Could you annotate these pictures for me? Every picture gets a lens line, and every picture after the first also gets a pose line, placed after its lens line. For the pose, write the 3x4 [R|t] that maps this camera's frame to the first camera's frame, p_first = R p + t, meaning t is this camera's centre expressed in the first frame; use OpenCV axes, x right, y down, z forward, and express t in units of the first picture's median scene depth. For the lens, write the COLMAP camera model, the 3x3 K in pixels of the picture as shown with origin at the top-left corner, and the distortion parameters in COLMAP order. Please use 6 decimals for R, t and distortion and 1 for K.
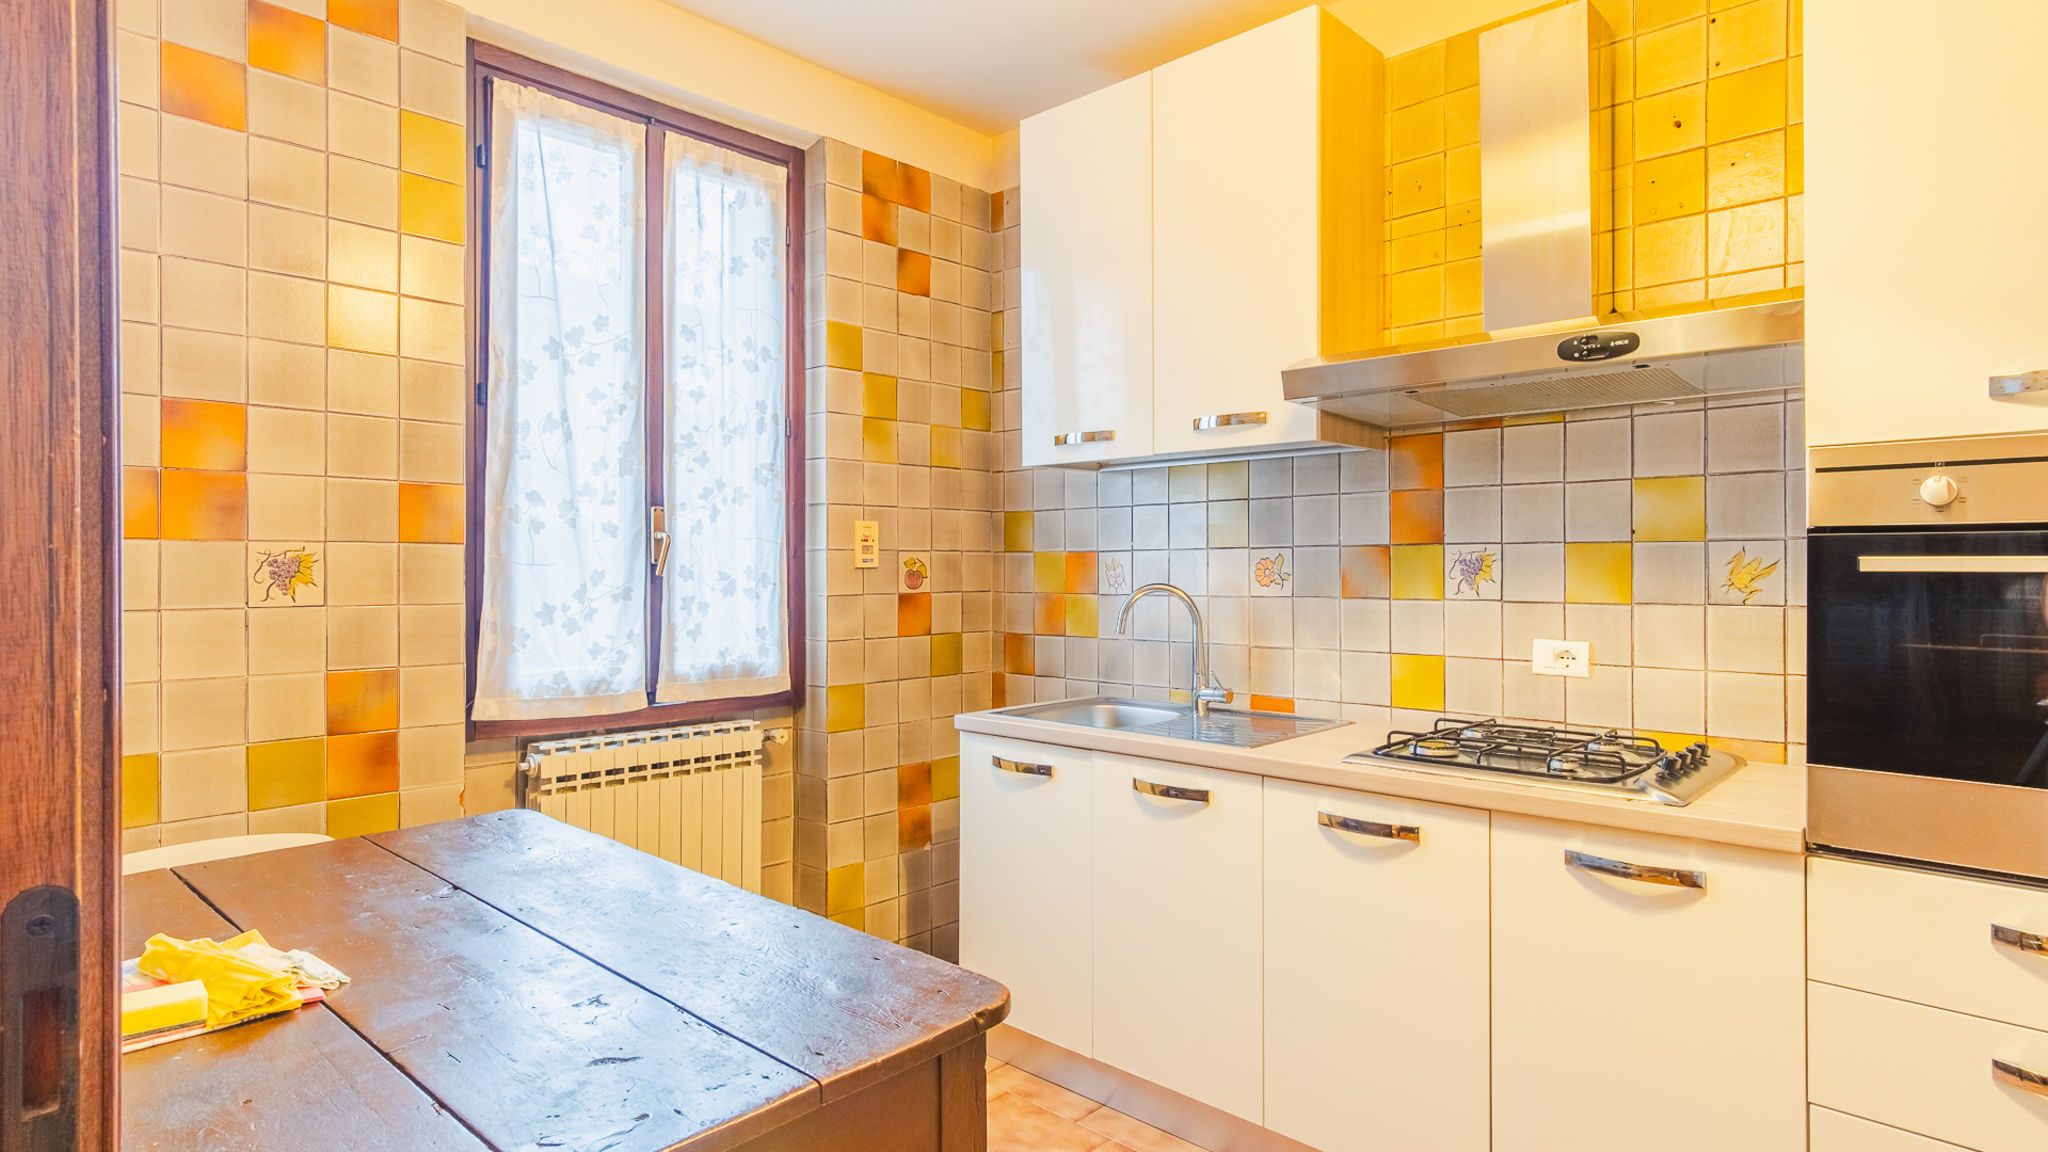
lens RADIAL K [[1102.7, 0, 1027.7], [0, 1102.7, 565.3], [0, 0, 1]] dist [0.006395, 0.000514]
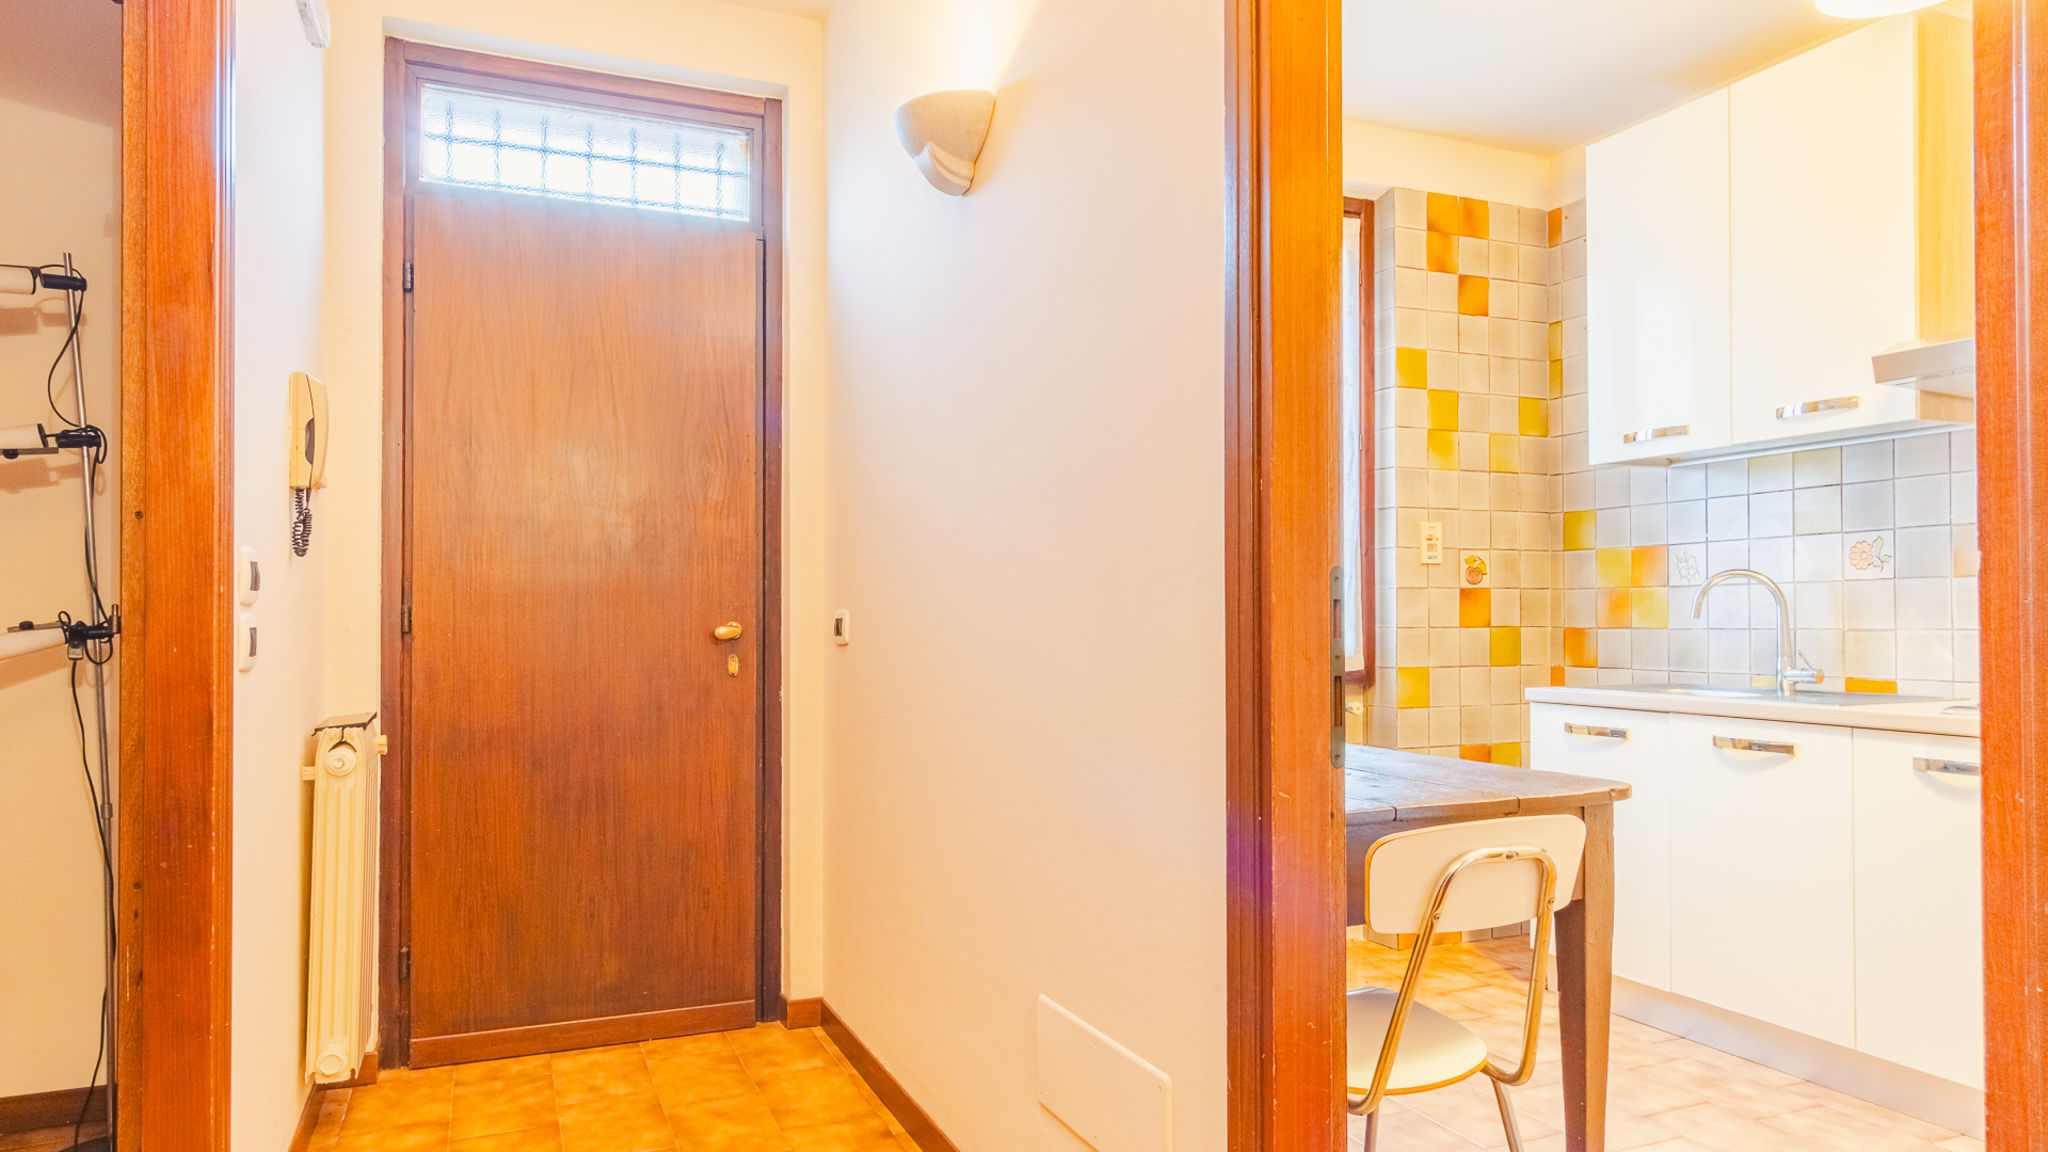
lens RADIAL K [[1152.3, 0, 1026.1], [0, 1152.3, 592.1], [0, 0, 1]] dist [0.013357, -0.000089]
pose [[0.909357, -0.003664, -0.416000, -0.032644], [0.000701, 0.999973, -0.007277, 0.039574], [0.416015, 0.006326, 0.909336, -0.240144]]
